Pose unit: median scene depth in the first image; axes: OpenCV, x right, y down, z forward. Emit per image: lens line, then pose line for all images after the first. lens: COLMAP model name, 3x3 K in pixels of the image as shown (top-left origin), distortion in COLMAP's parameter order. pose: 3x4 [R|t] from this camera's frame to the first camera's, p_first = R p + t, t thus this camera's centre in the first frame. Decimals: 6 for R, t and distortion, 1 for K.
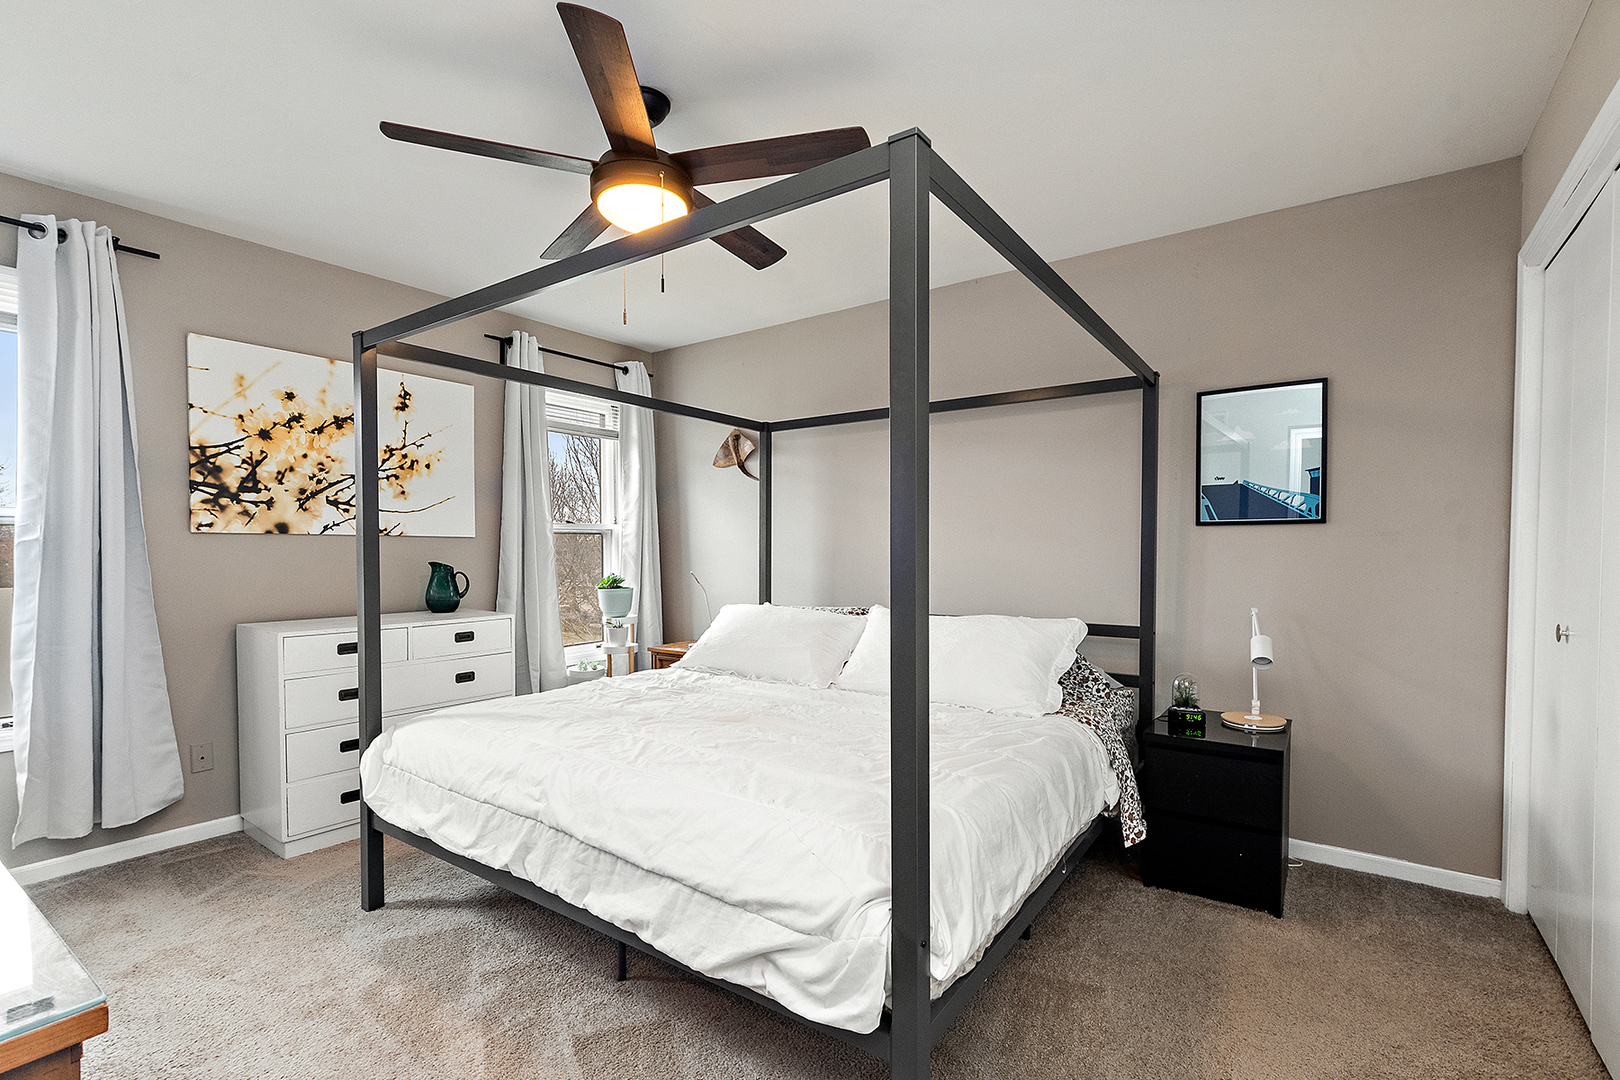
lens RADIAL K [[732.7, 0, 777.6], [0, 732.7, 565.8], [0, 0, 1]] dist [0.002847, -0.000595]
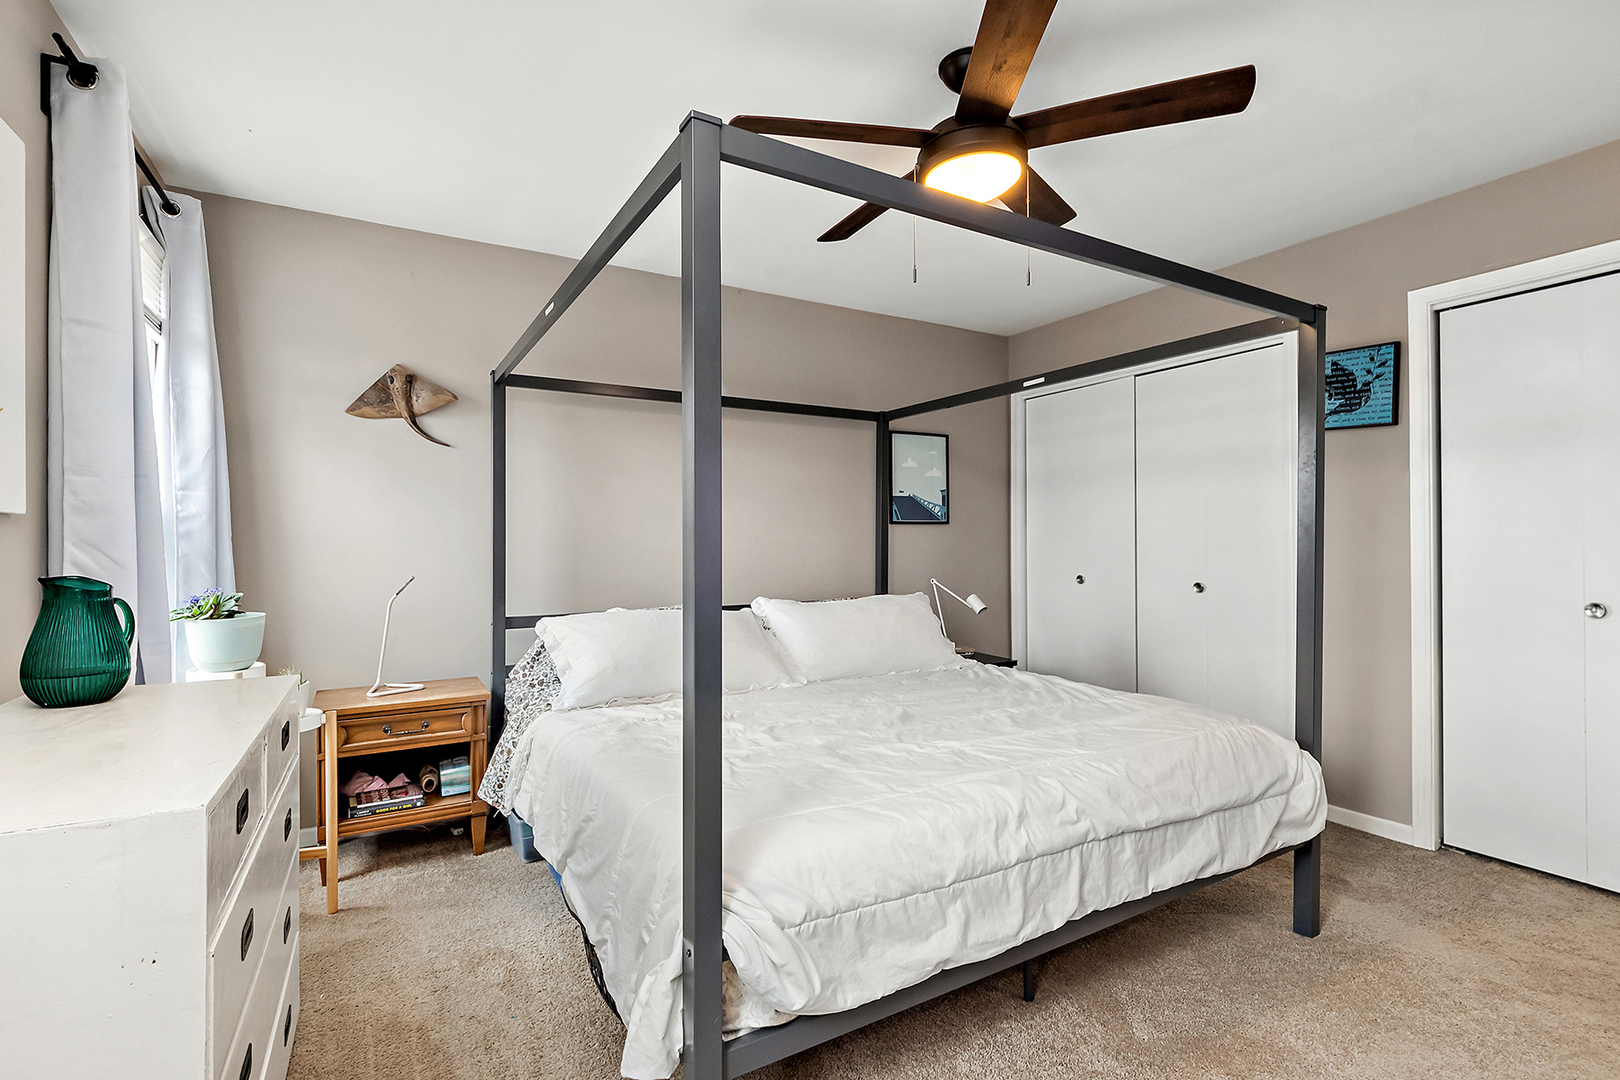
lens RADIAL K [[732.7, 0, 805.5], [0, 732.7, 538.7], [0, 0, 1]] dist [0.002847, -0.000595]
pose [[0.406798, 0.000362, 0.913518, -0.964190], [0.023696, 0.999659, -0.010948, -0.017265], [-0.913211, 0.026100, 0.406651, 0.701355]]
